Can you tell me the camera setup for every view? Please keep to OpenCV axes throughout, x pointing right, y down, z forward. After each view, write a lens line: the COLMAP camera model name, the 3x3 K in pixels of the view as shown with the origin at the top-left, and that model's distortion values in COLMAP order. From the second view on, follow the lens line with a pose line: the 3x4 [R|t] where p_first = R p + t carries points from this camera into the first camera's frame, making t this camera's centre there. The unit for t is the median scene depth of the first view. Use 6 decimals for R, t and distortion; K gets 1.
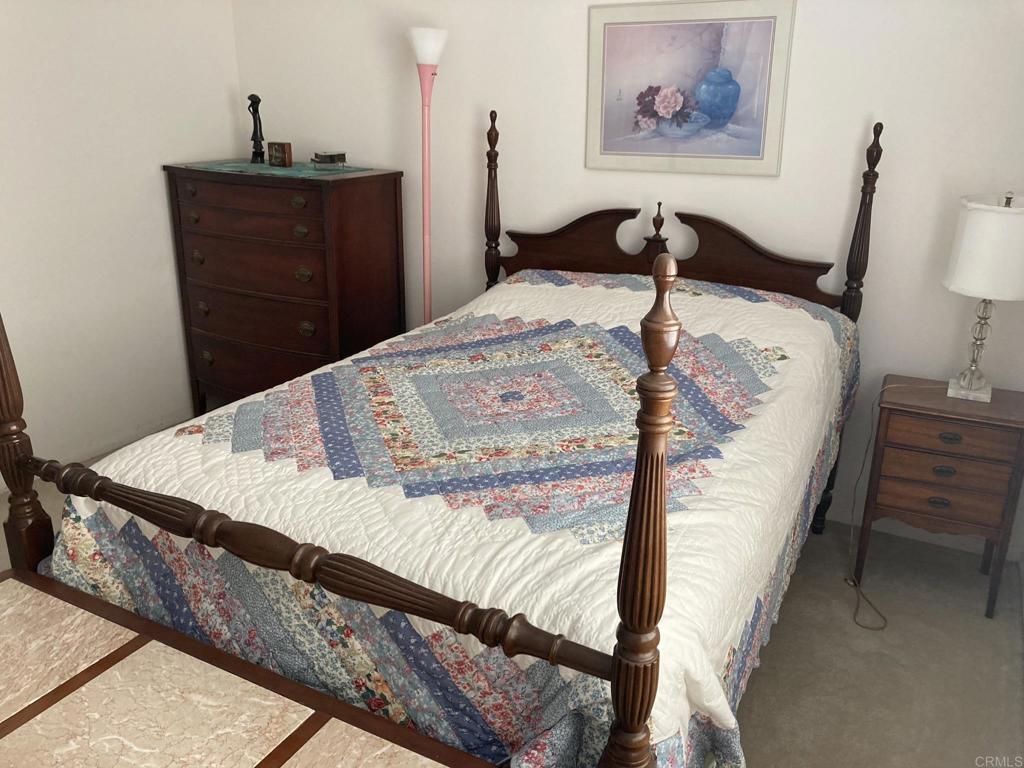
lens RADIAL K [[841.9, 0, 511.6], [0, 841.9, 383.5], [0, 0, 1]] dist [0.029799, -0.042099]
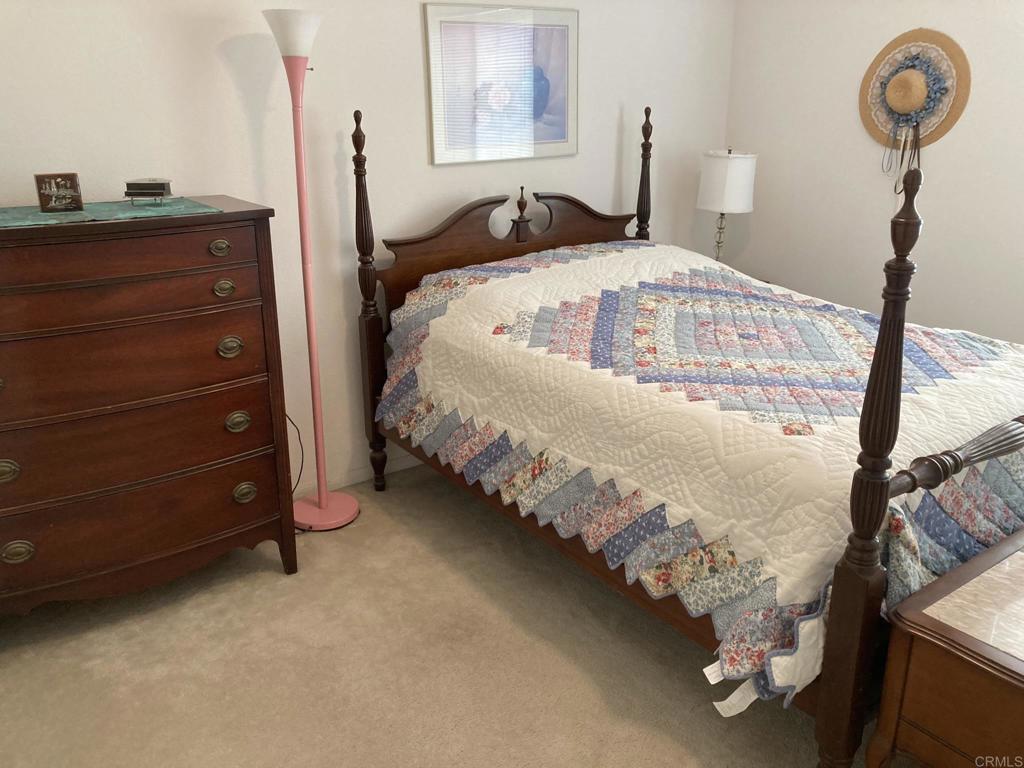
lens RADIAL K [[841.9, 0, 511.3], [0, 841.9, 382.6], [0, 0, 1]] dist [0.029799, -0.042099]
pose [[0.438659, -0.308356, 0.844094, -0.841964], [0.300678, 0.935513, 0.185495, -0.181404], [-0.846859, 0.172431, 0.503087, 0.490767]]
